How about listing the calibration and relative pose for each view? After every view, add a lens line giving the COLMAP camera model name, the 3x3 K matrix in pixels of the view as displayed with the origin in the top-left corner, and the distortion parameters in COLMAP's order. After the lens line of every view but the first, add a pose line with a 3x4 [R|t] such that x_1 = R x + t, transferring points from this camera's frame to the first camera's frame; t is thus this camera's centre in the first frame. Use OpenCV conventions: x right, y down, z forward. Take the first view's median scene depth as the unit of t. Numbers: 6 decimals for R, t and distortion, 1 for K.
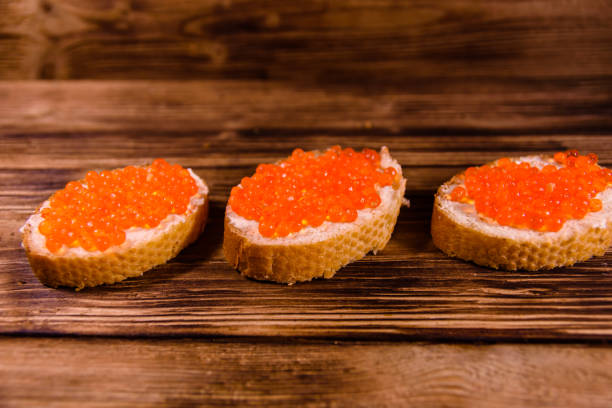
lens RADIAL K [[577.0, 0, 304.7], [0, 577.0, 222.1], [0, 0, 1]] dist [-0.010335, -0.006927]
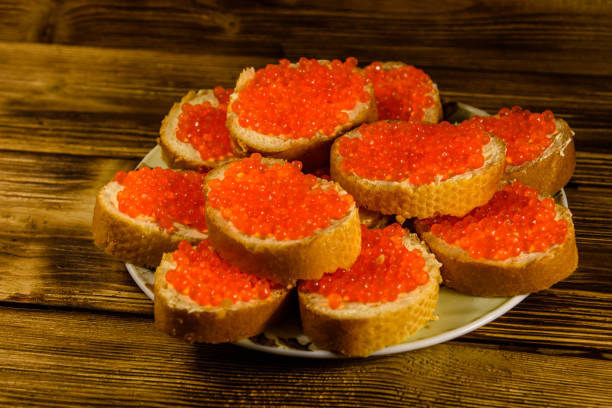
lens RADIAL K [[1103.7, 0, 306.0], [0, 1103.7, 204.0], [0, 0, 1]] dist [-0.030049, -0.105980]
pose [[0.995978, 0.063422, -0.063292, 0.133619], [-0.059784, 0.996536, 0.057817, -0.155859], [0.066739, -0.053801, 0.996319, -1.037394]]
